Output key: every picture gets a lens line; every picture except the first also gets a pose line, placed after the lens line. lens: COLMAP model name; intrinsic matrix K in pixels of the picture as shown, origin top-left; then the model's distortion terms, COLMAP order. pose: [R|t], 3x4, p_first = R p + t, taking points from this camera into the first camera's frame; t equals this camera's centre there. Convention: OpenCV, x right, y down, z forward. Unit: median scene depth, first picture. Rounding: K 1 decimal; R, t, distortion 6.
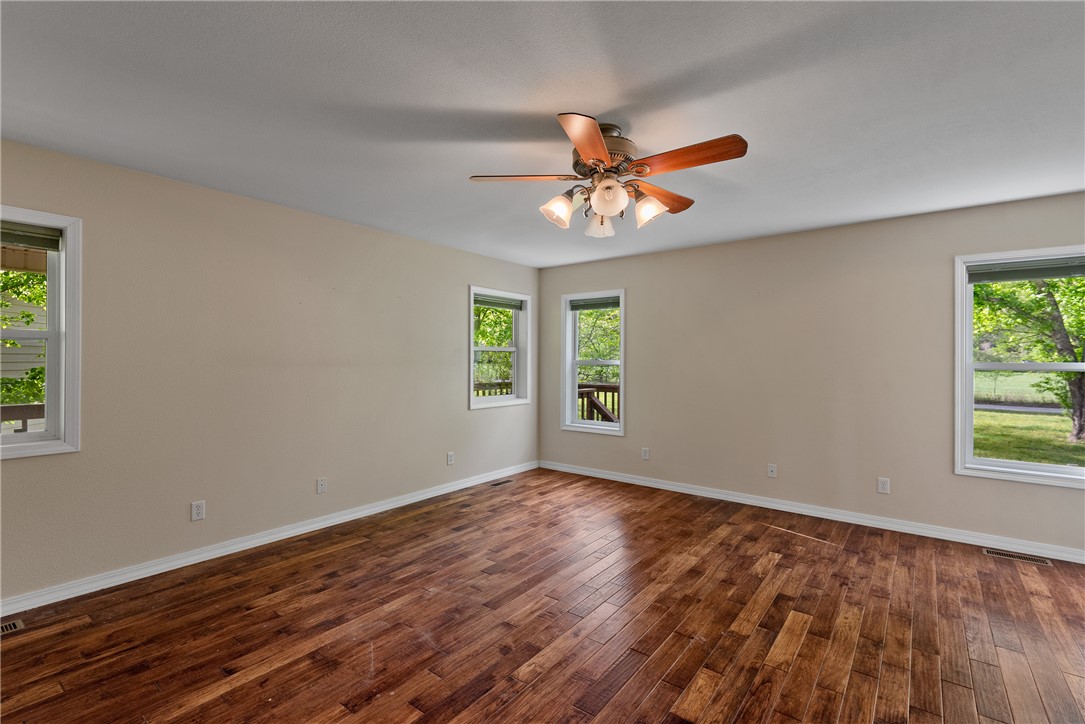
lens RADIAL K [[493.2, 0, 546.5], [0, 493.2, 356.4], [0, 0, 1]] dist [0.032854, -0.017427]
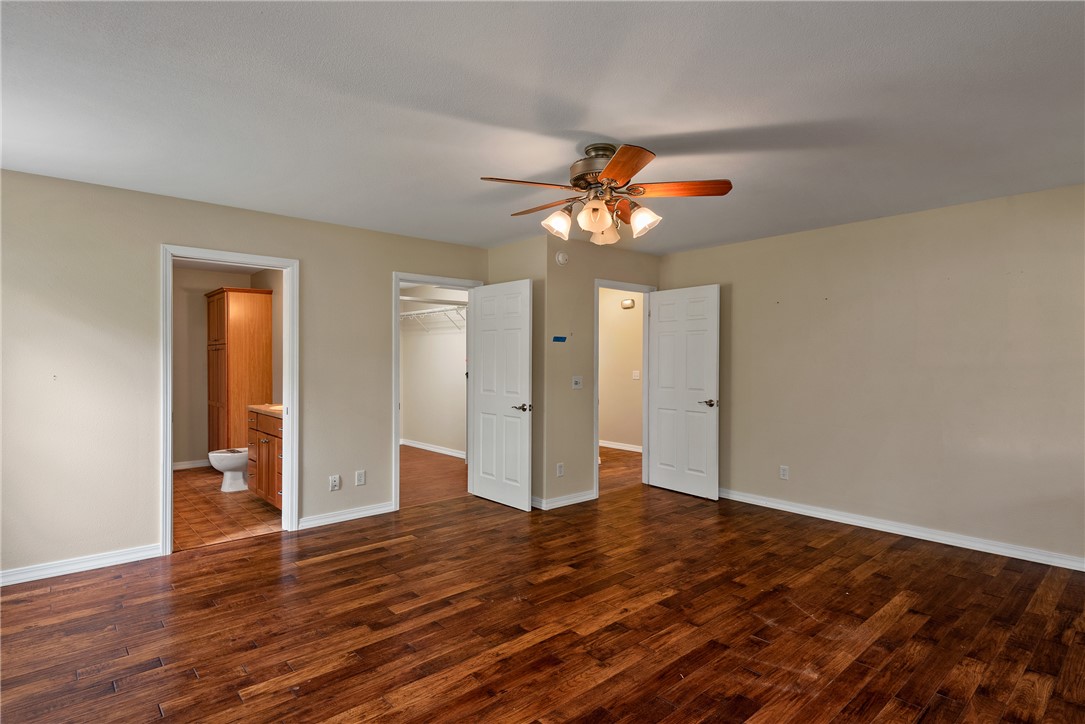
lens RADIAL K [[527.1, 0, 546.3], [0, 527.1, 362.2], [0, 0, 1]] dist [0.002879, -0.000587]
pose [[-0.979429, -0.006659, 0.201679, -0.000487], [-0.007170, 0.999973, -0.001806, 0.017734], [-0.201662, -0.003215, -0.979450, 2.016550]]
